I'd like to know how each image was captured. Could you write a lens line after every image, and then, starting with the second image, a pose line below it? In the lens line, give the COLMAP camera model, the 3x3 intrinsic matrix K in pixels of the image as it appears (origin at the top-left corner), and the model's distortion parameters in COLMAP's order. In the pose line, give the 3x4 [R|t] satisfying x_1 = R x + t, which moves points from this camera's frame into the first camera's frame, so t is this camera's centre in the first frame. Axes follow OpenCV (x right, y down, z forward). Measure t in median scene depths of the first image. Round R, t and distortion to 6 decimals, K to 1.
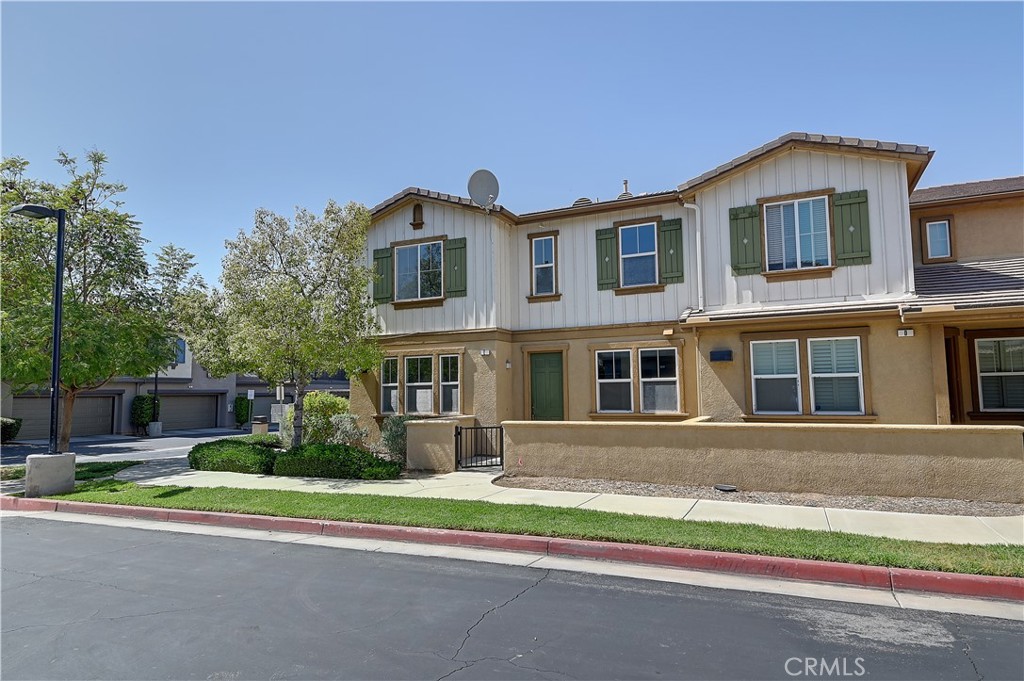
lens RADIAL K [[600.1, 0, 512.0], [0, 600.1, 340.5], [0, 0, 1]] dist [0.040138, -0.000151]
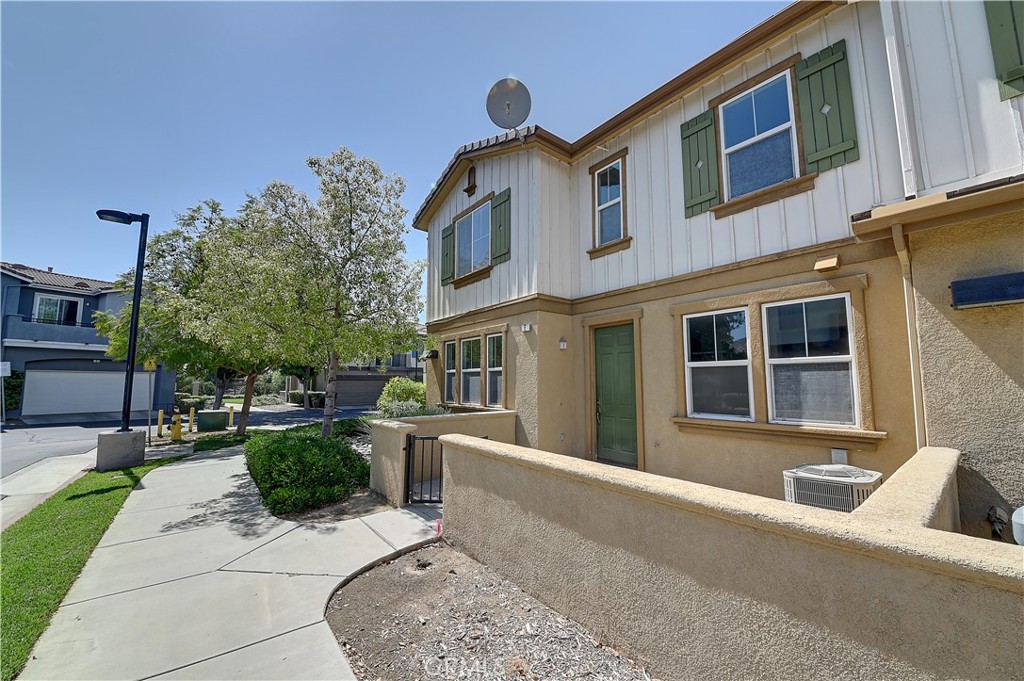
lens RADIAL K [[386.1, 0, 516.4], [0, 386.1, 344.6], [0, 0, 1]] dist [0.012122, -0.017611]
pose [[0.897000, -0.029435, -0.441049, 0.164780], [0.027868, 0.999561, -0.010032, 0.047365], [0.441151, -0.003293, 0.897427, 0.587074]]
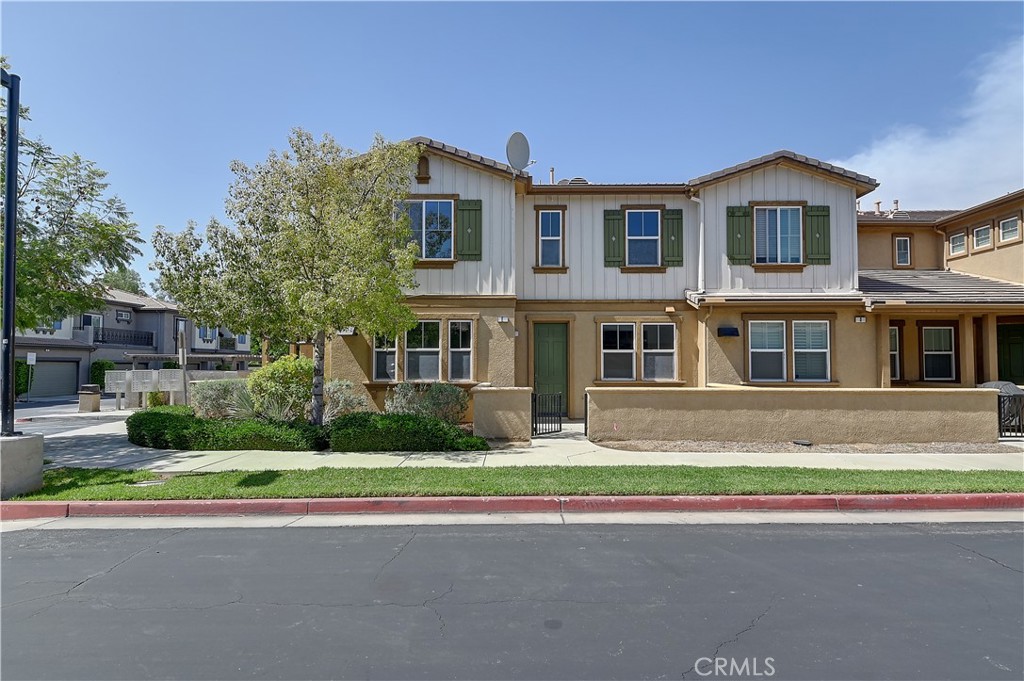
lens RADIAL K [[544.9, 0, 514.2], [0, 544.9, 343.7], [0, 0, 1]] dist [0.027992, -0.000306]
pose [[0.909615, 0.030979, 0.414295, -0.419039], [-0.050751, 0.998033, 0.036800, 0.026849], [-0.412340, -0.054500, 0.909398, 0.179456]]
